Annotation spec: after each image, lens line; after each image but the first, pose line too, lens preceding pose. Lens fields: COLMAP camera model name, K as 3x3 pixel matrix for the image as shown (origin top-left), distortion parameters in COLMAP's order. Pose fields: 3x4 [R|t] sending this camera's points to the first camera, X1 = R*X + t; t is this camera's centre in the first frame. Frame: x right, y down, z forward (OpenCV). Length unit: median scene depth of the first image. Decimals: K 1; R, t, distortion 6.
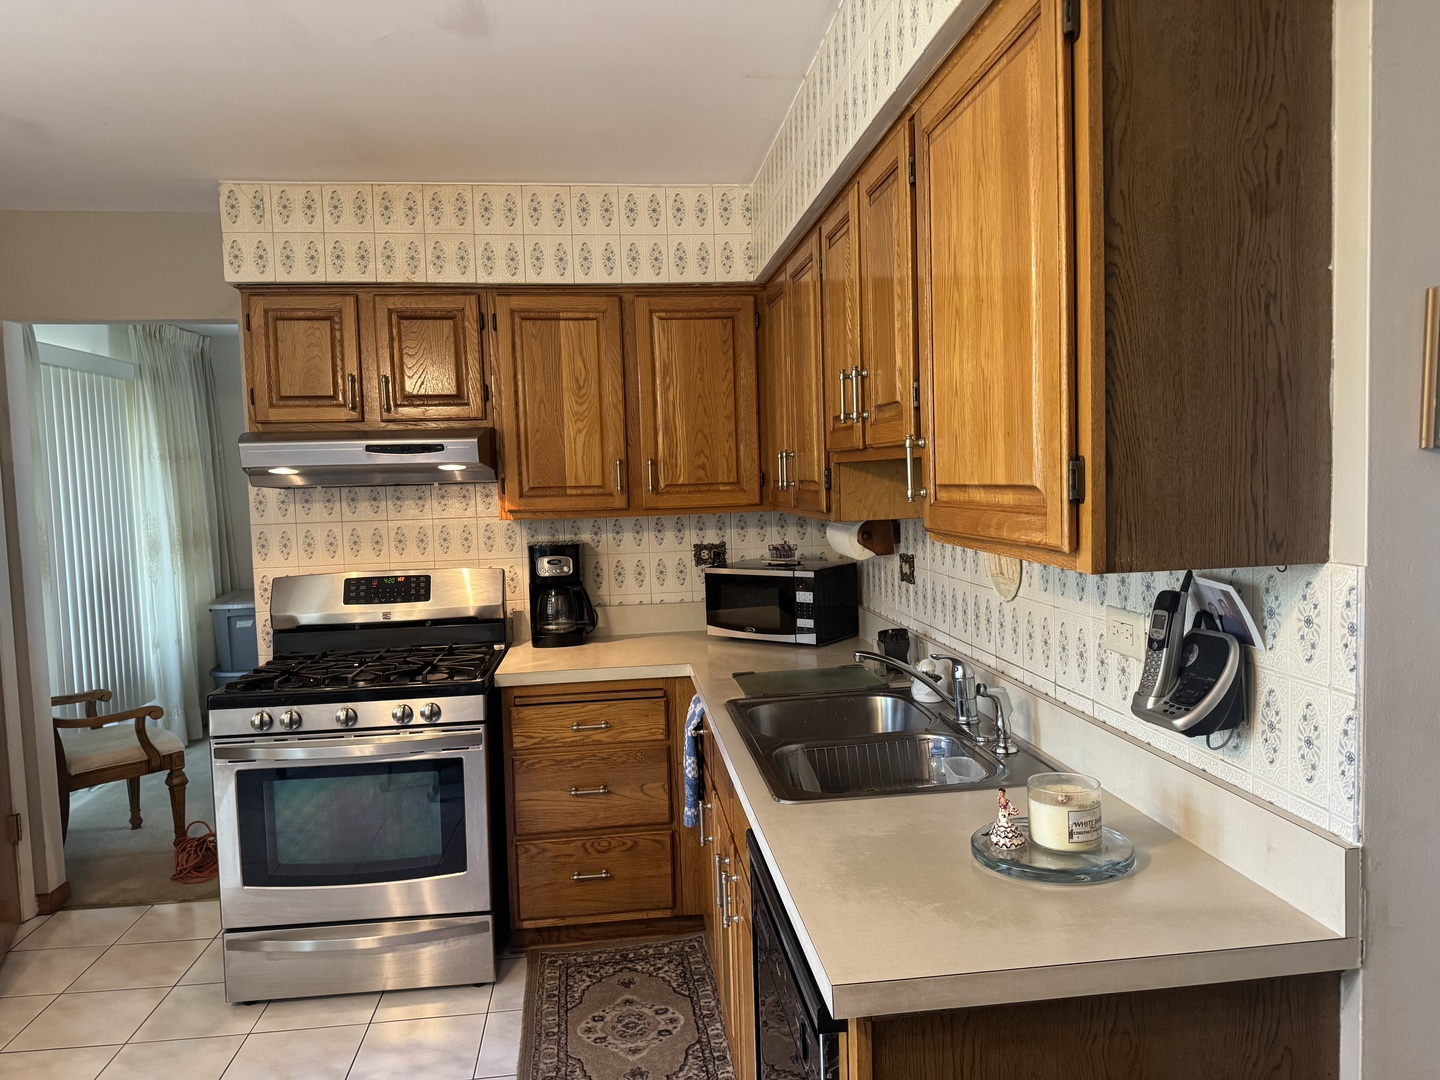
lens RADIAL K [[996.6, 0, 720.0], [0, 996.6, 540.0], [0, 0, 1]] dist [0.185485, -0.417477]
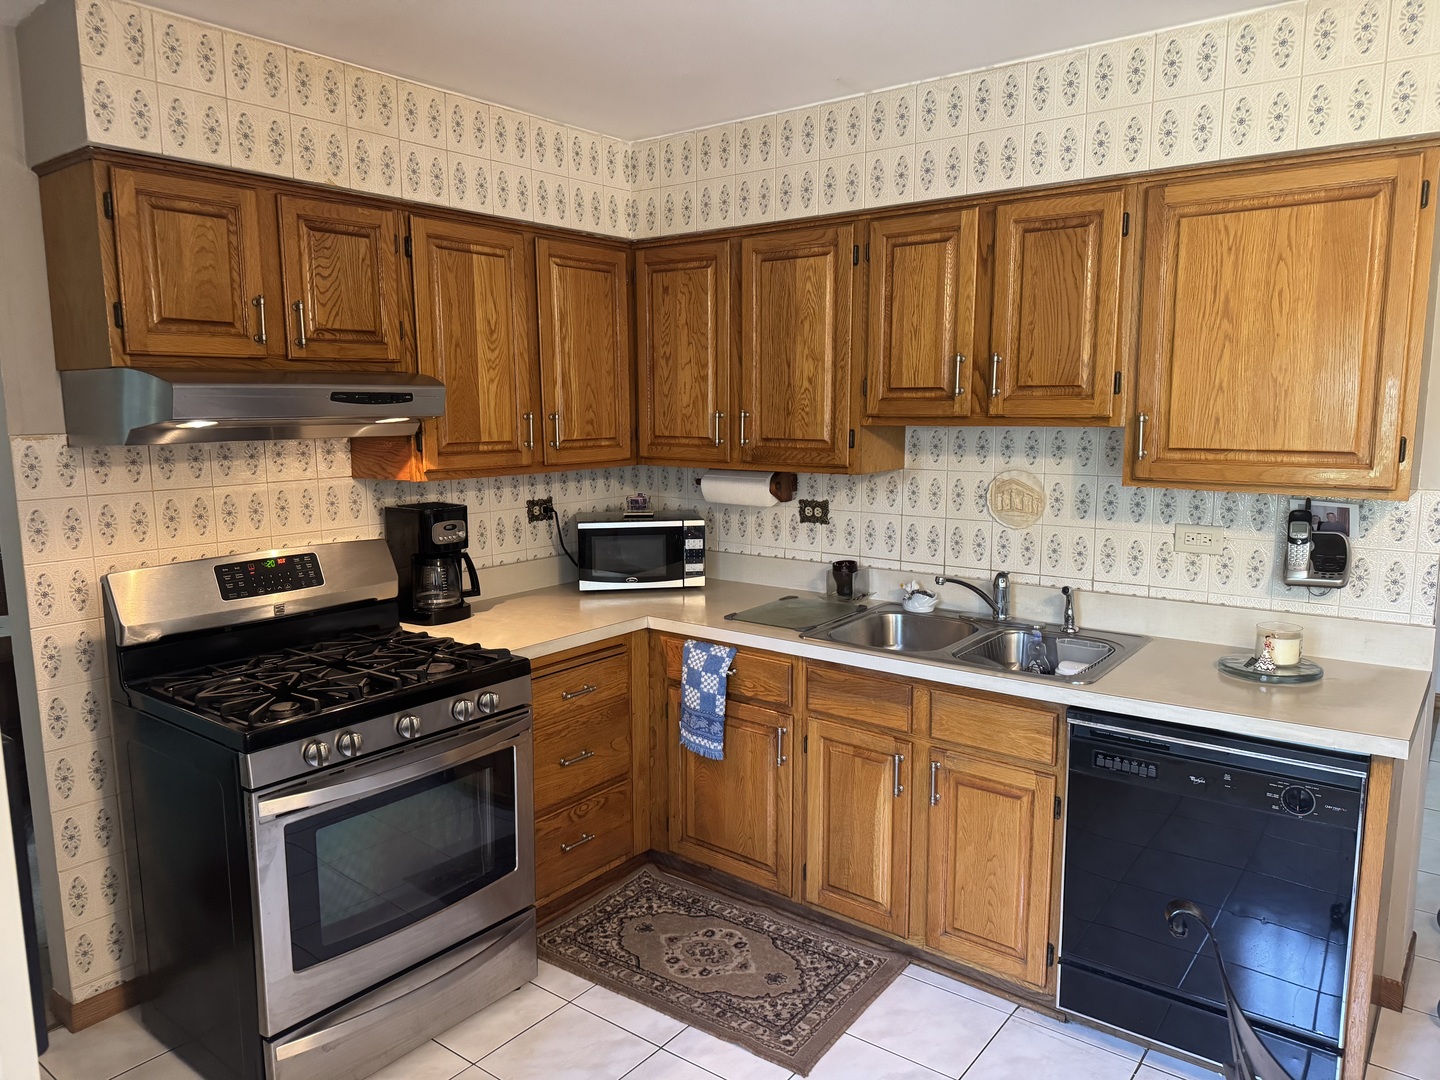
lens RADIAL K [[1017.2, 0, 720.0], [0, 1017.2, 540.0], [0, 0, 1]] dist [0.098932, -0.130535]
pose [[0.699423, -0.073459, 0.710923, -0.671814], [0.031479, 0.996905, 0.072040, -0.025508], [-0.714014, -0.028007, 0.699571, 0.204391]]
